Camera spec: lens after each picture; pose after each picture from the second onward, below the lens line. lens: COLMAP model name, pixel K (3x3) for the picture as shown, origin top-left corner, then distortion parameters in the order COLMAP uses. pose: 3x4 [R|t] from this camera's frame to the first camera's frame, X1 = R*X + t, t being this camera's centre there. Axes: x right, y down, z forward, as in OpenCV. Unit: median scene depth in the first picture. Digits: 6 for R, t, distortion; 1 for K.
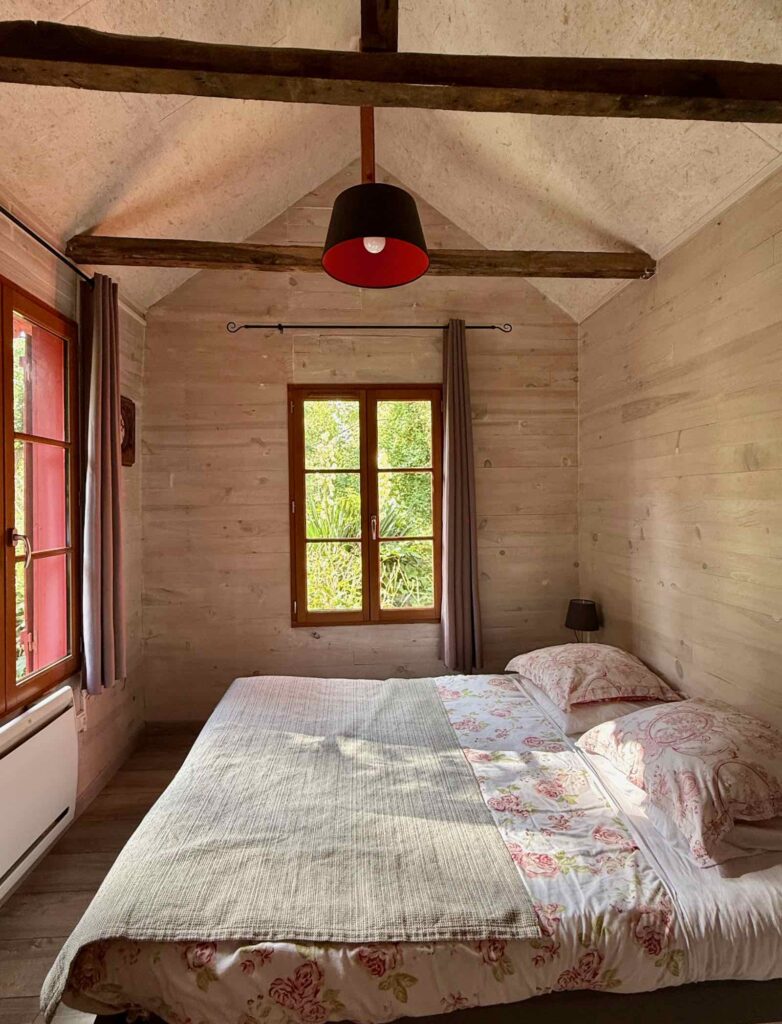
lens RADIAL K [[539.8, 0, 391.2], [0, 539.8, 507.6], [0, 0, 1]] dist [-0.000241, -0.000046]
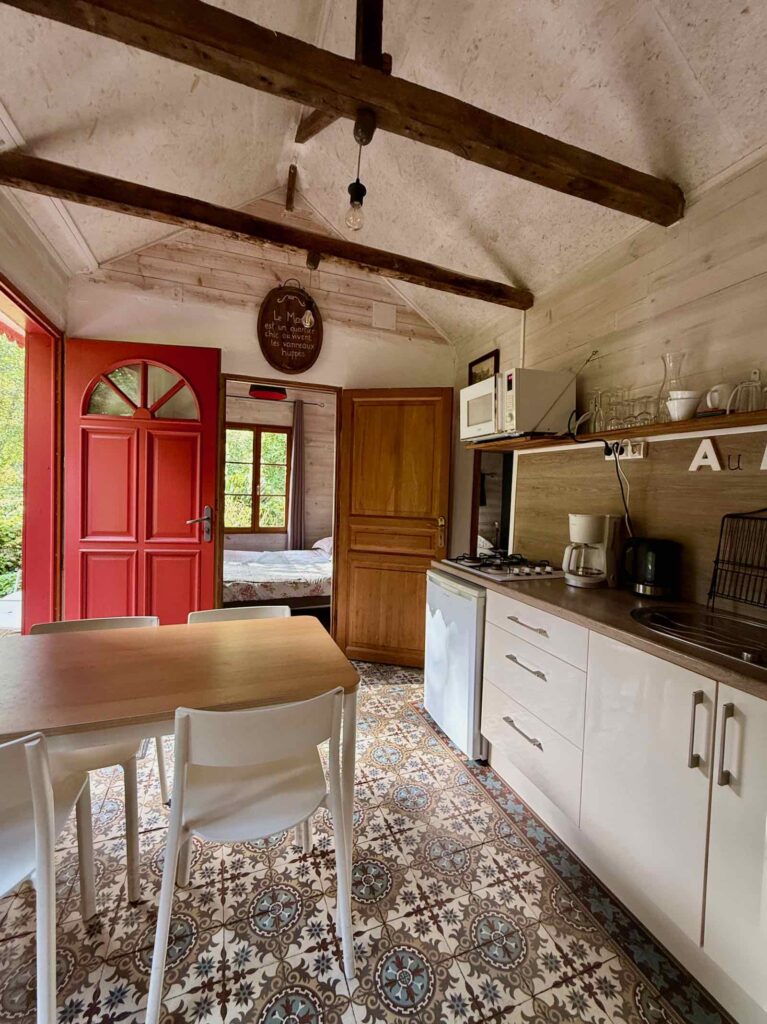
lens RADIAL K [[415.6, 0, 378.3], [0, 415.6, 507.4], [0, 0, 1]] dist [-0.000351, -0.000002]
pose [[0.957764, 0.034919, 0.285426, -0.043546], [-0.047209, 0.998226, 0.036291, 0.024117], [-0.283652, -0.048233, 0.957713, -0.759866]]
